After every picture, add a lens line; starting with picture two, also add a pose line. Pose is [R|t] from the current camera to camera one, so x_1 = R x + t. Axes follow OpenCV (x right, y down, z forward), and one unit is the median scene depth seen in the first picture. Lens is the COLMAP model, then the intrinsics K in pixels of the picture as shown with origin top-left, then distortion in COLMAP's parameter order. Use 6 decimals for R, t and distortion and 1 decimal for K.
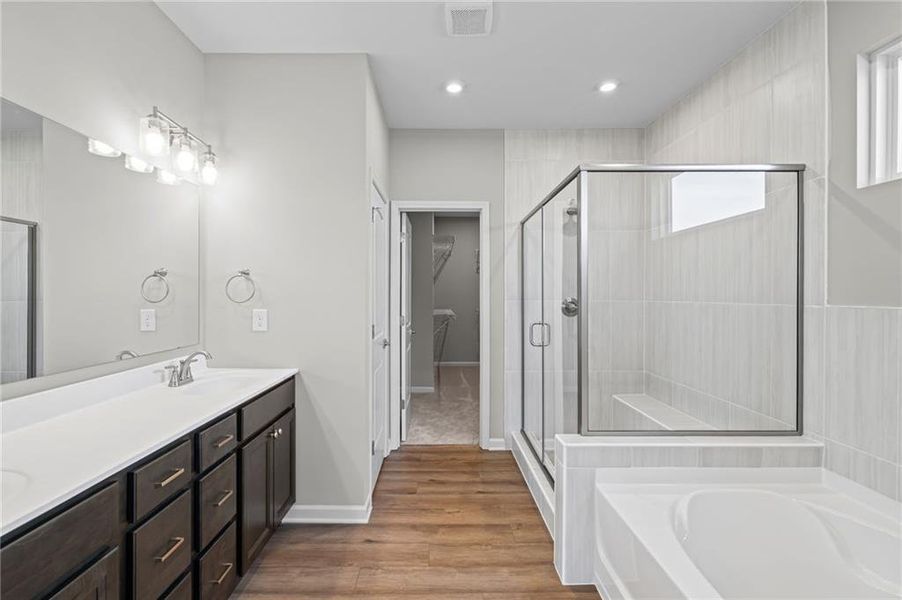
lens RADIAL K [[415.2, 0, 437.8], [0, 415.2, 292.3], [0, 0, 1]] dist [-0.000832, 0.000708]
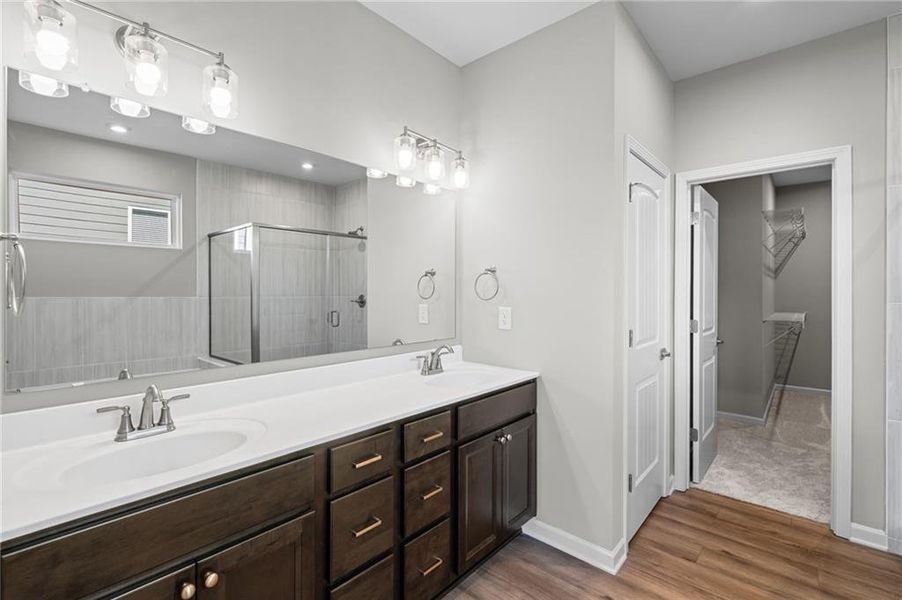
lens RADIAL K [[410.7, 0, 446.9], [0, 410.7, 291.4], [0, 0, 1]] dist [-0.000284, 0.000946]
pose [[0.744867, 0.000334, -0.667212, 0.127180], [0.001543, 0.999996, 0.002223, 0.001620], [0.667211, -0.002685, 0.744864, 0.197027]]
